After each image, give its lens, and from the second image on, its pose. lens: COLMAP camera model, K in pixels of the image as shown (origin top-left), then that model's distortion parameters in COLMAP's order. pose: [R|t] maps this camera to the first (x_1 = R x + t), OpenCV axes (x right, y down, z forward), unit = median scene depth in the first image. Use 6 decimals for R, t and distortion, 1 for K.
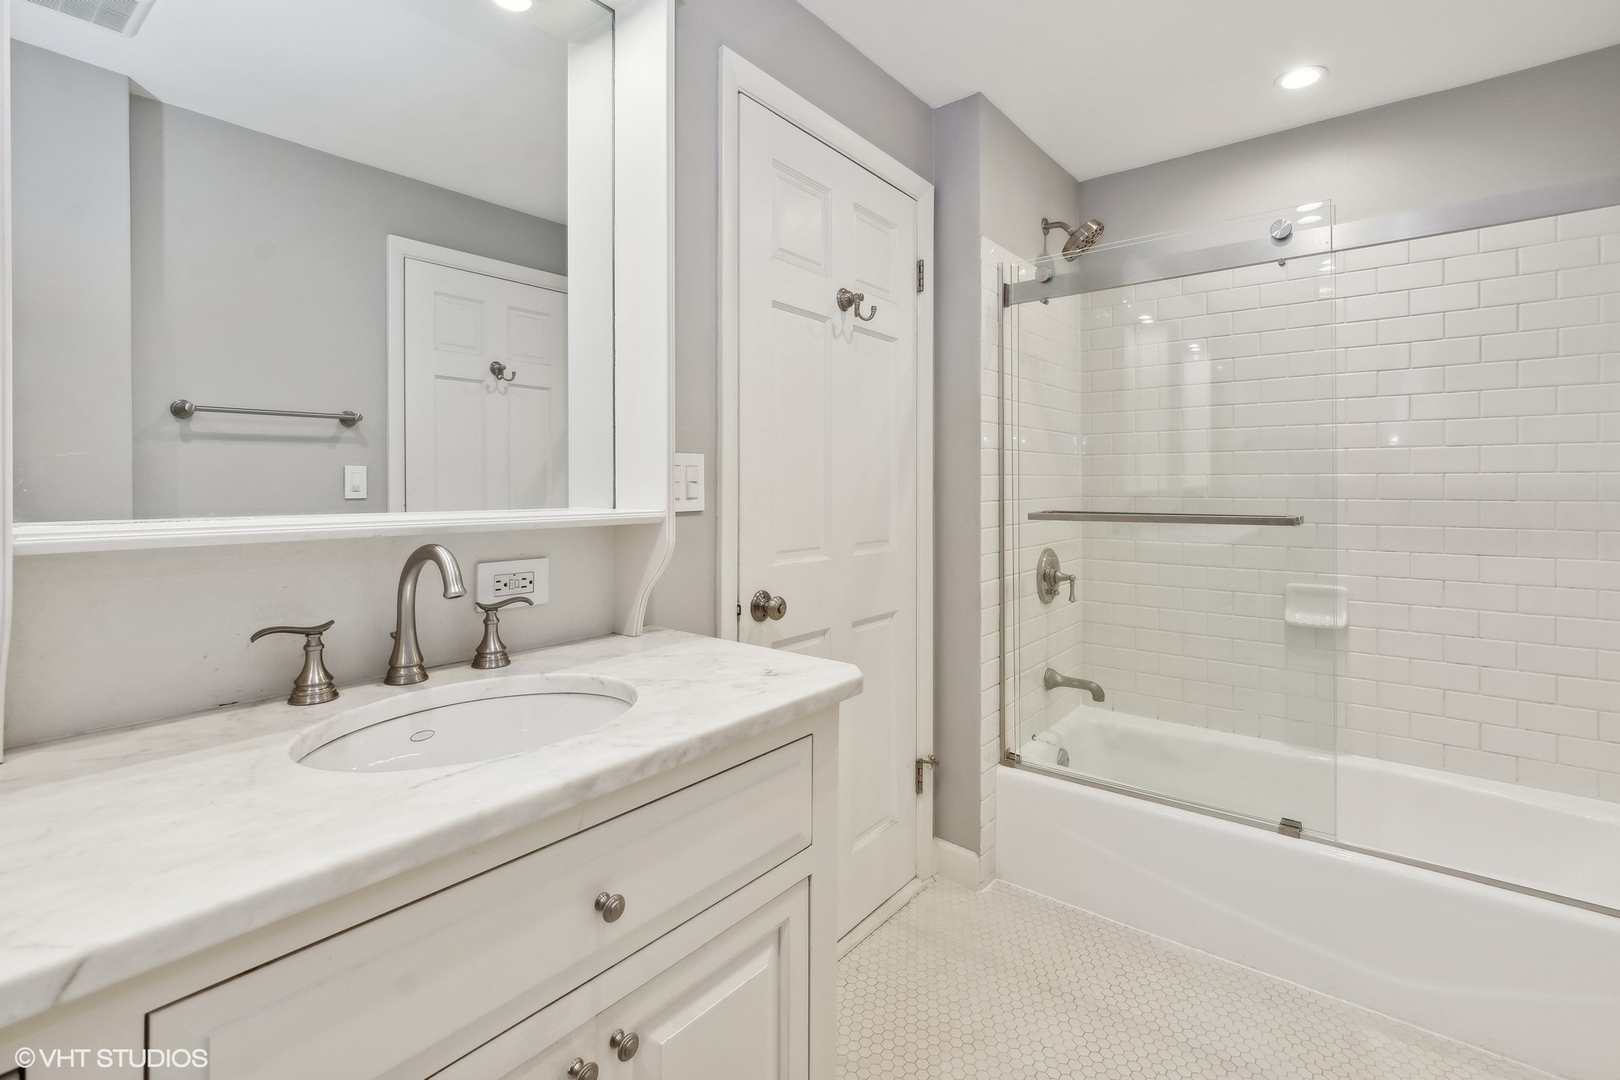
lens RADIAL K [[724.1, 0, 828.4], [0, 724.1, 497.2], [0, 0, 1]] dist [-0.001272, 0.000366]
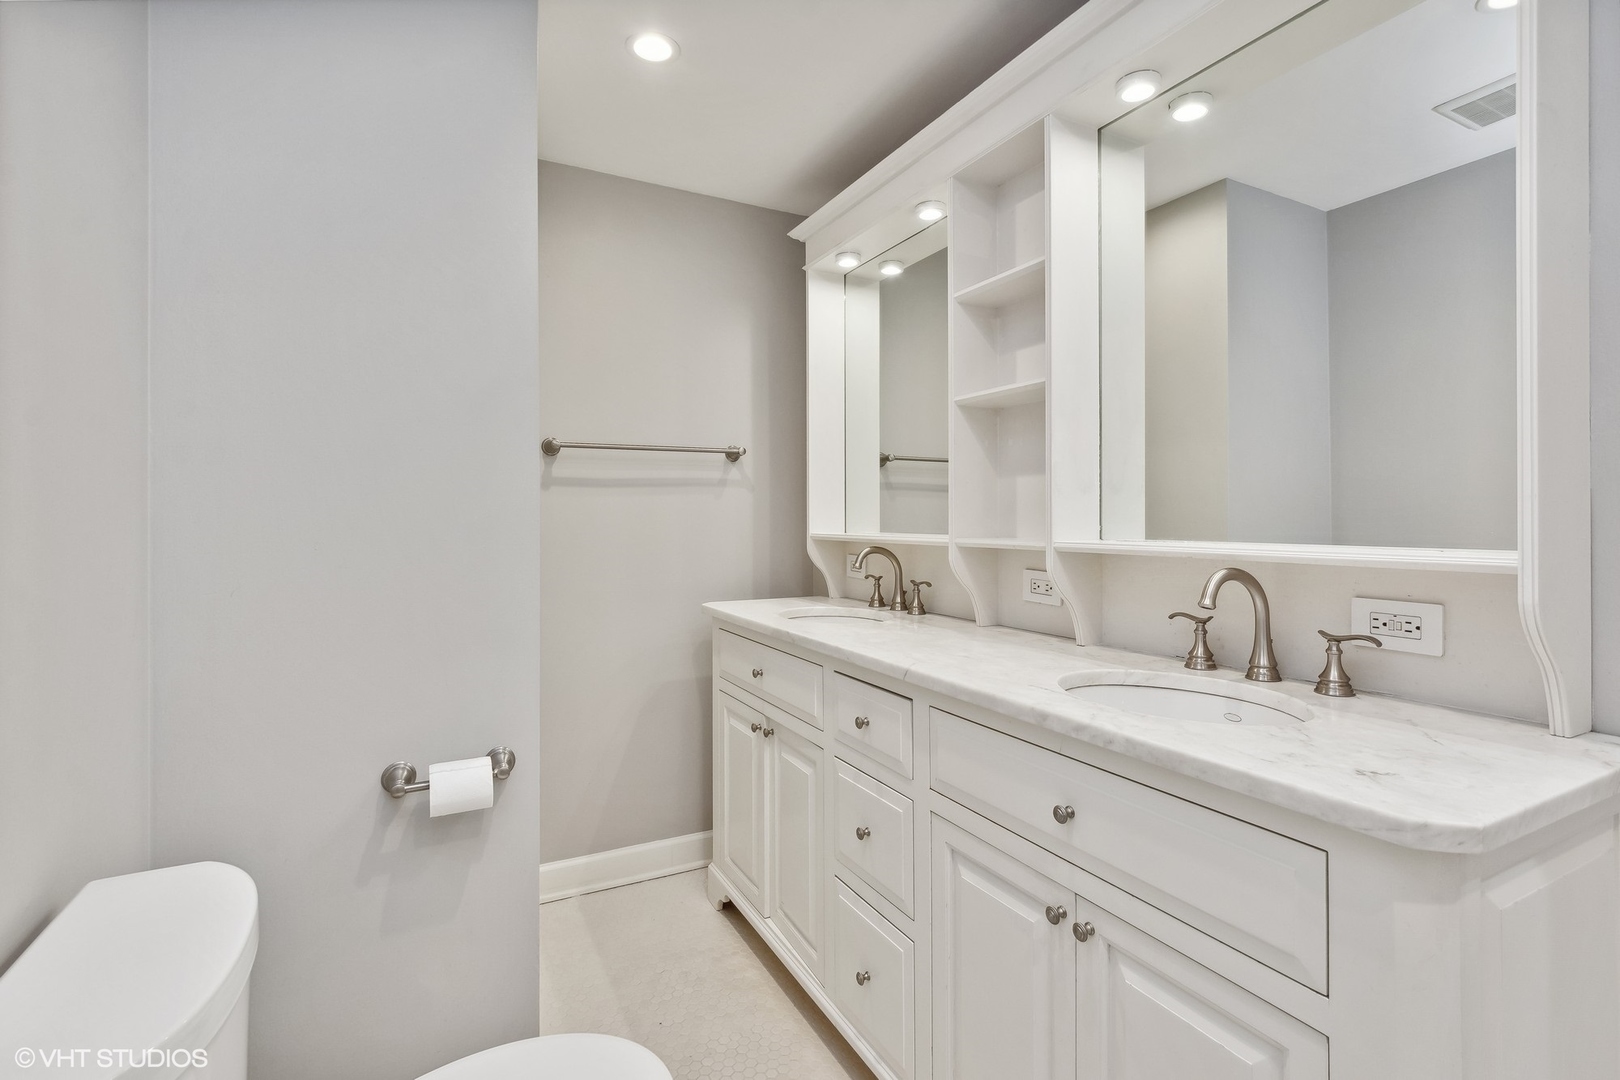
lens RADIAL K [[724.1, 0, 806.9], [0, 724.1, 524.0], [0, 0, 1]] dist [-0.001272, 0.000366]
pose [[-0.393440, 0.010203, -0.919294, 0.907632], [-0.012719, 0.999782, 0.016540, -0.023921], [0.919262, 0.018201, -0.393225, 0.803539]]
